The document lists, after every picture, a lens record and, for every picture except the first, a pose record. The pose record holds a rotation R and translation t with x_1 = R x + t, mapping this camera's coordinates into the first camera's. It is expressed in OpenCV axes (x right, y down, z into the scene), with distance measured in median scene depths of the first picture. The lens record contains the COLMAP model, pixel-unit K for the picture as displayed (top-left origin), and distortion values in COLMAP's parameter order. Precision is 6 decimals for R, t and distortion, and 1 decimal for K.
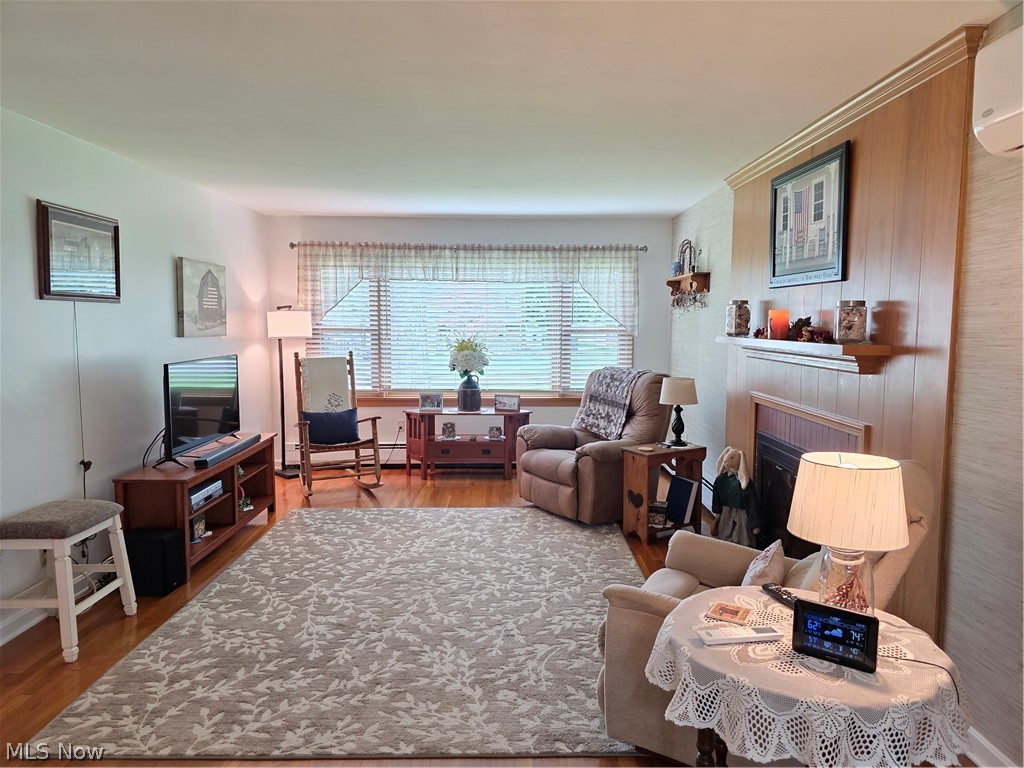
lens RADIAL K [[685.4, 0, 514.1], [0, 685.4, 379.6], [0, 0, 1]] dist [0.066040, -0.061753]
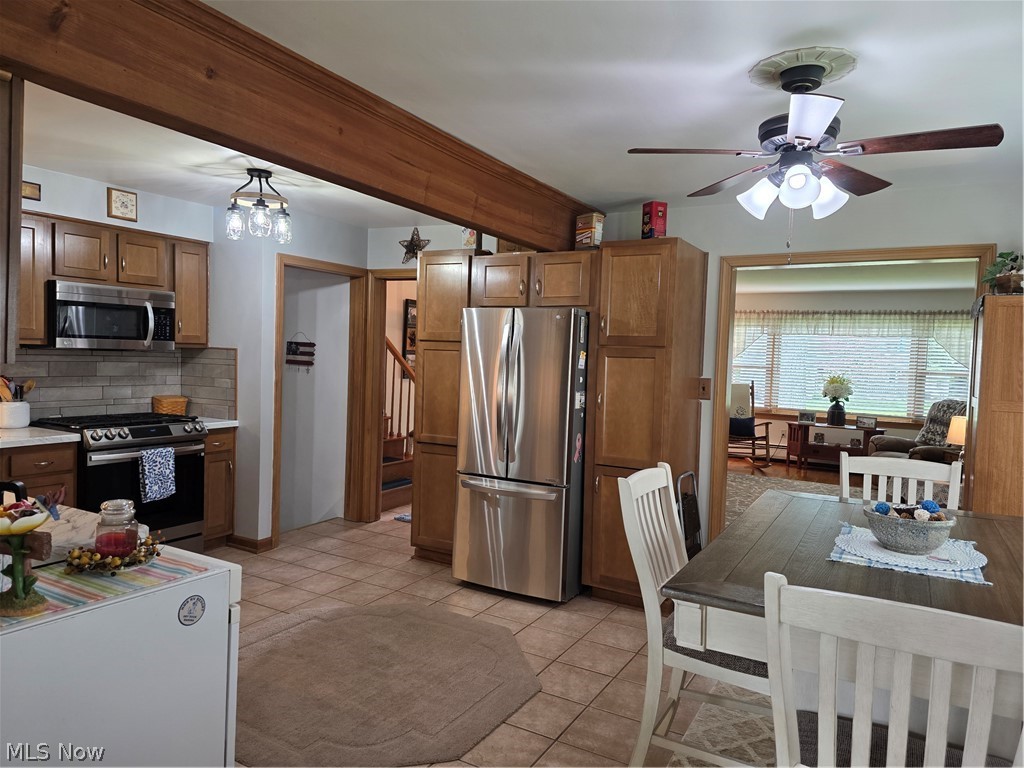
lens RADIAL K [[685.4, 0, 511.8], [0, 685.4, 386.8], [0, 0, 1]] dist [0.066040, -0.061753]
pose [[0.863893, 0.049609, -0.501226, 0.074331], [-0.072096, 0.997070, -0.025576, 0.051680], [0.498489, 0.058231, 0.864938, -0.619888]]
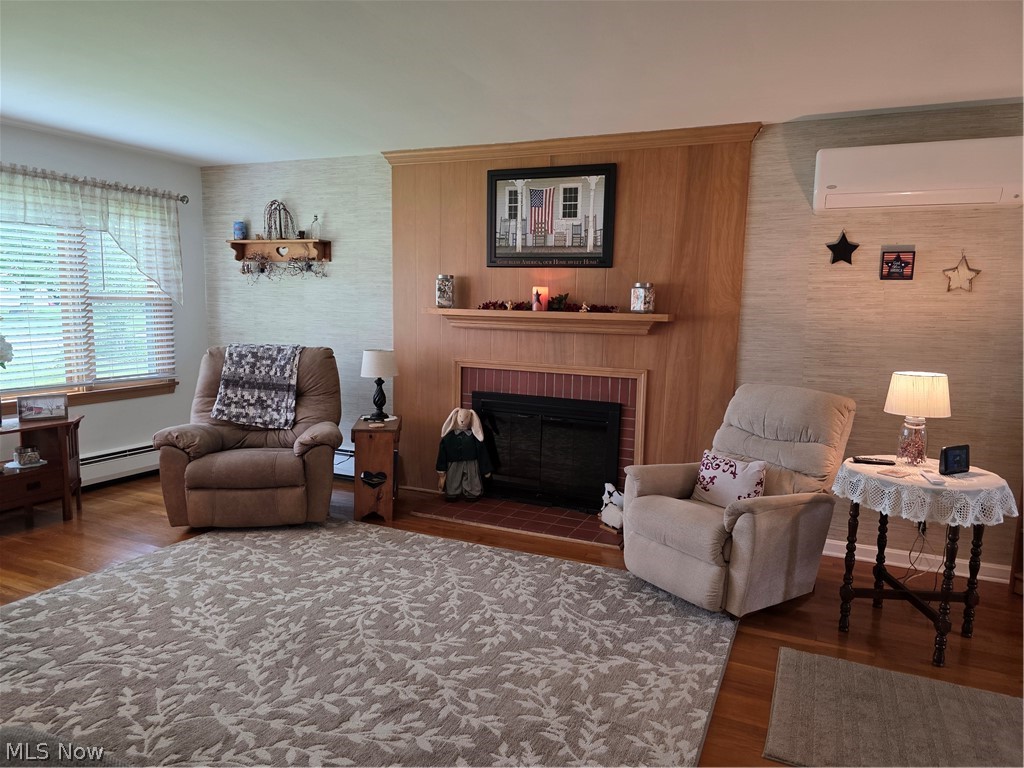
lens RADIAL K [[685.4, 0, 518.8], [0, 685.4, 387.2], [0, 0, 1]] dist [0.066040, -0.061753]
pose [[0.419105, -0.107778, 0.901518, -0.438382], [0.056621, 0.994099, 0.092523, -0.022561], [-0.906171, 0.012268, 0.422734, 0.307811]]
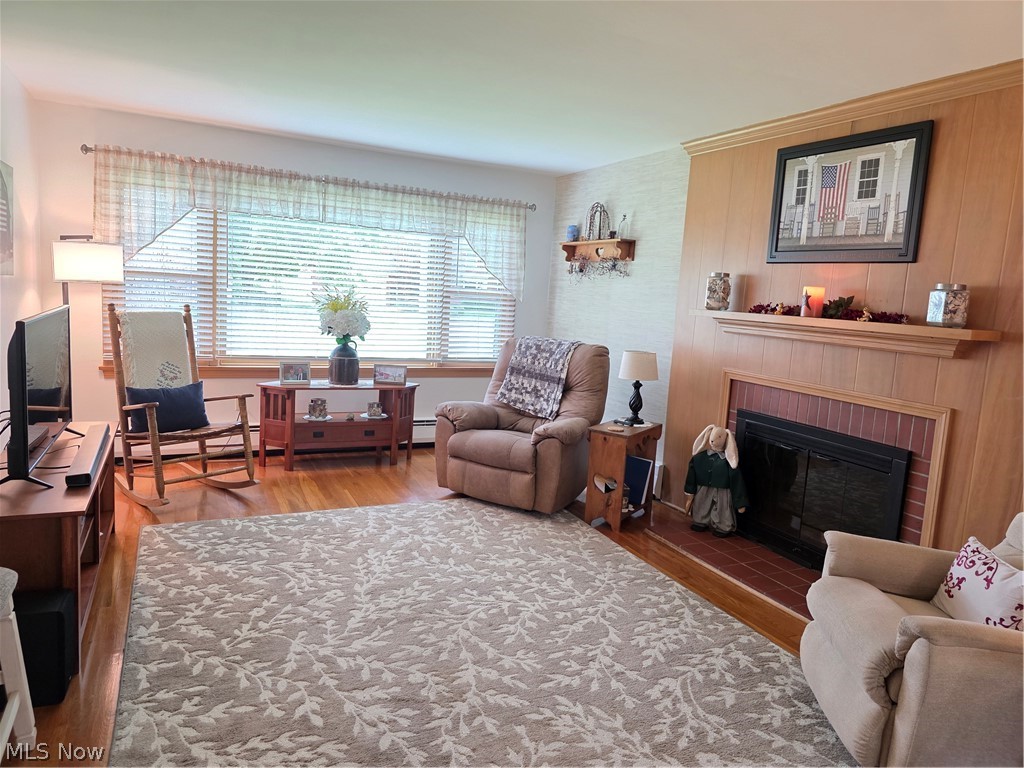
lens RADIAL K [[685.4, 0, 514.6], [0, 685.4, 376.9], [0, 0, 1]] dist [0.066040, -0.061753]
pose [[0.903554, -0.002737, 0.428465, -0.242698], [-0.021012, 0.998494, 0.050687, -0.009179], [-0.427958, -0.054802, 0.902136, 0.174147]]
